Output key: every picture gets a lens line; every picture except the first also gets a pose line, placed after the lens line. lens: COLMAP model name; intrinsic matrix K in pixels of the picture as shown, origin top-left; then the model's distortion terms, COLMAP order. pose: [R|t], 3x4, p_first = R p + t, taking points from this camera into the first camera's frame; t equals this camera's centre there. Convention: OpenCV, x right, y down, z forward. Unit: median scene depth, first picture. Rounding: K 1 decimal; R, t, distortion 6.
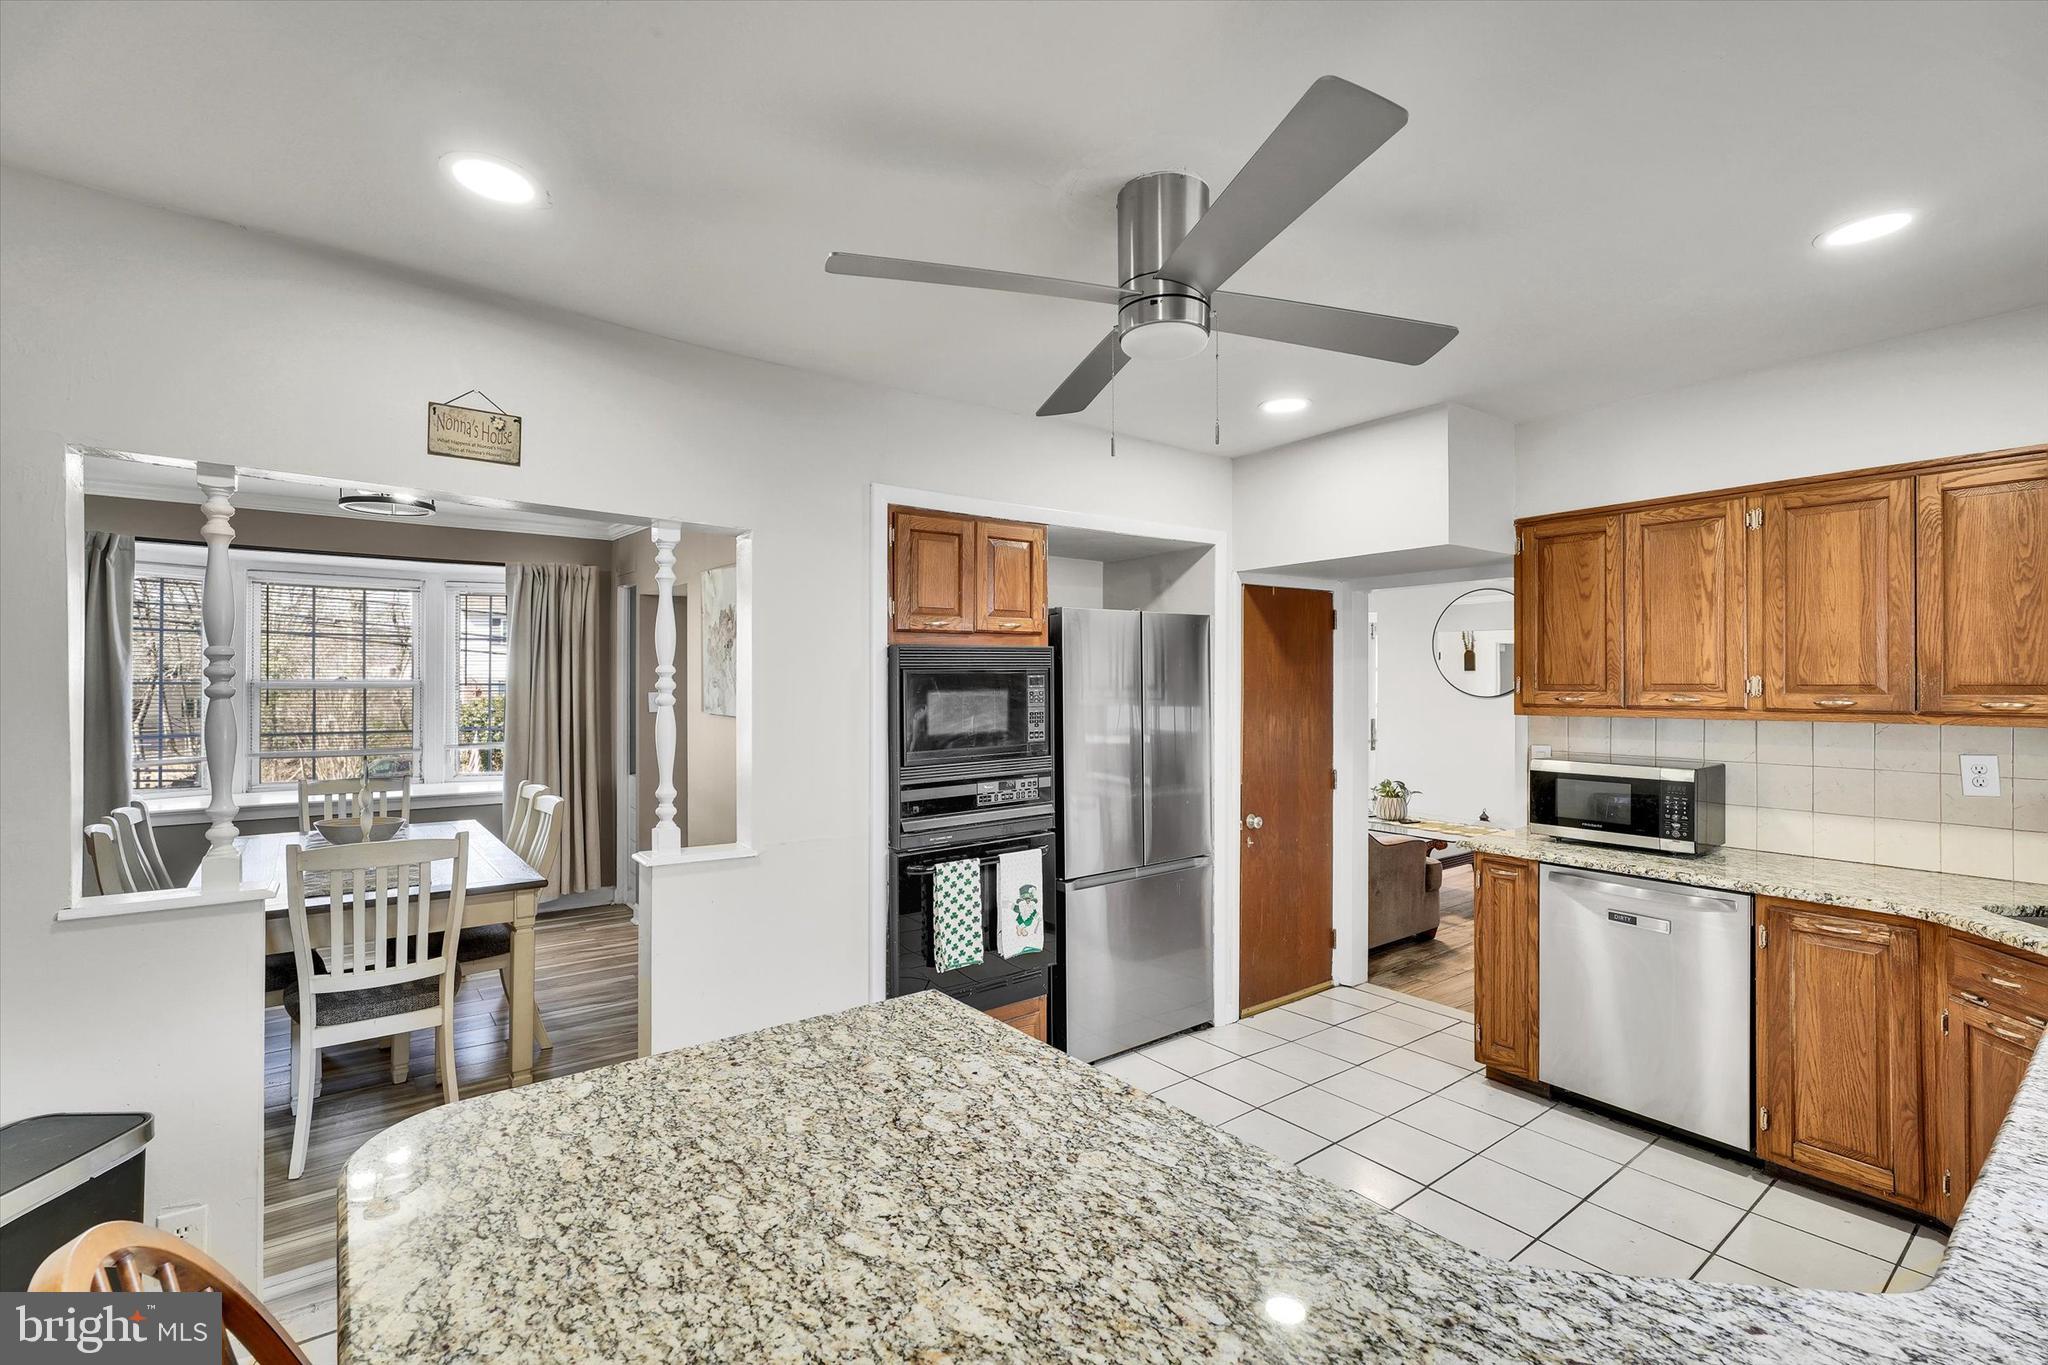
lens RADIAL K [[911.0, 0, 1015.9], [0, 911.0, 686.3], [0, 0, 1]] dist [-0.008400, 0.000197]
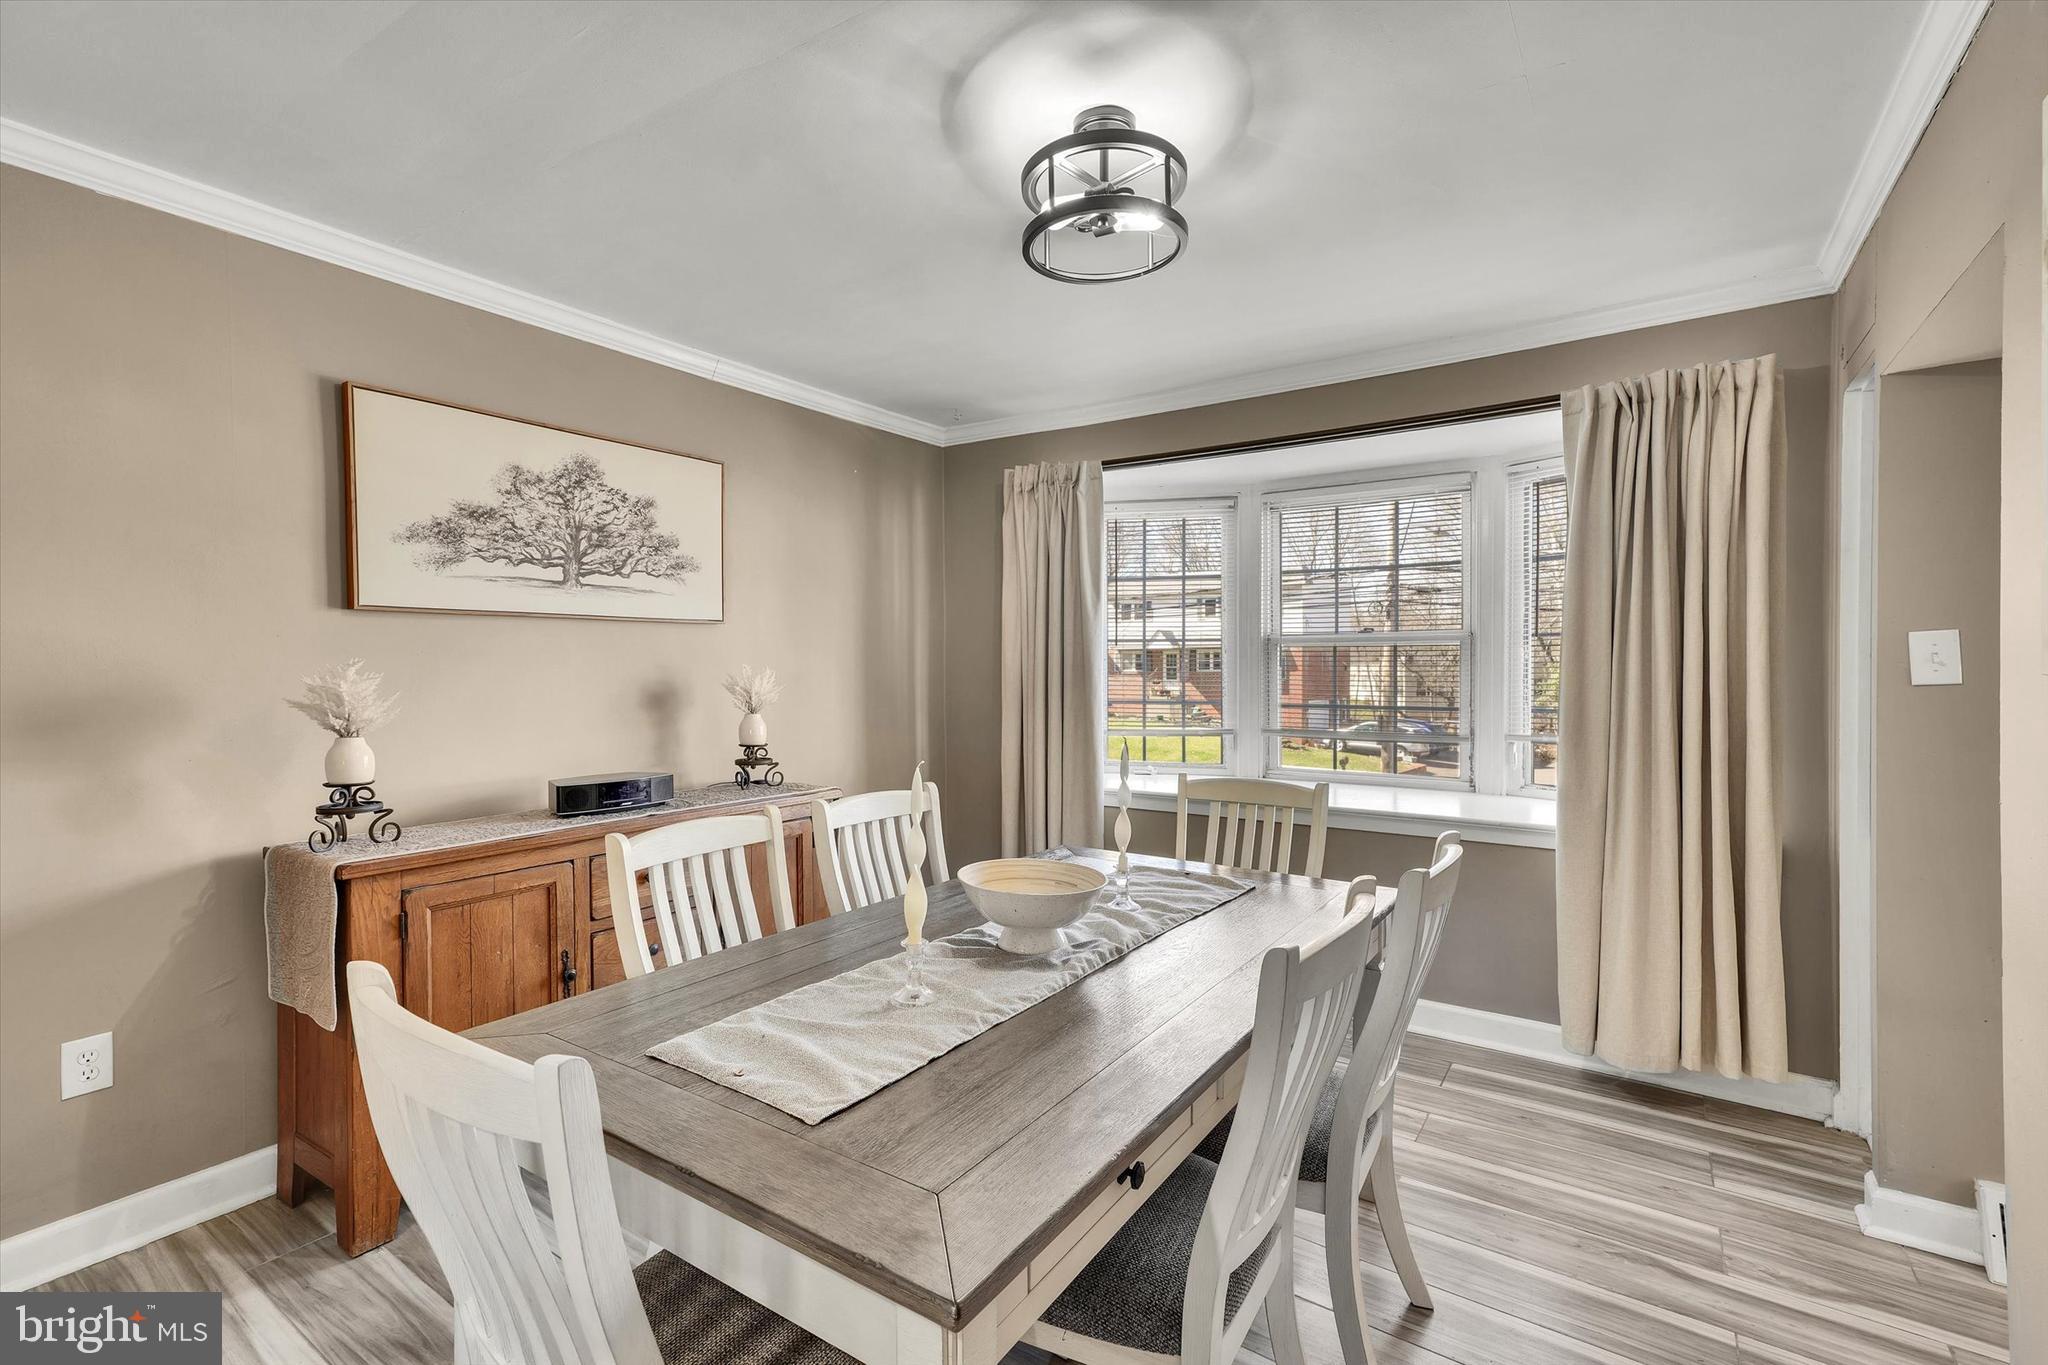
lens RADIAL K [[911.0, 0, 1015.9], [0, 911.0, 686.3], [0, 0, 1]] dist [-0.008400, 0.000197]
pose [[0.318169, 0.022890, -0.947758, -0.161810], [0.009759, 0.999576, 0.027418, 0.012755], [0.947984, -0.017973, 0.317811, 0.514606]]
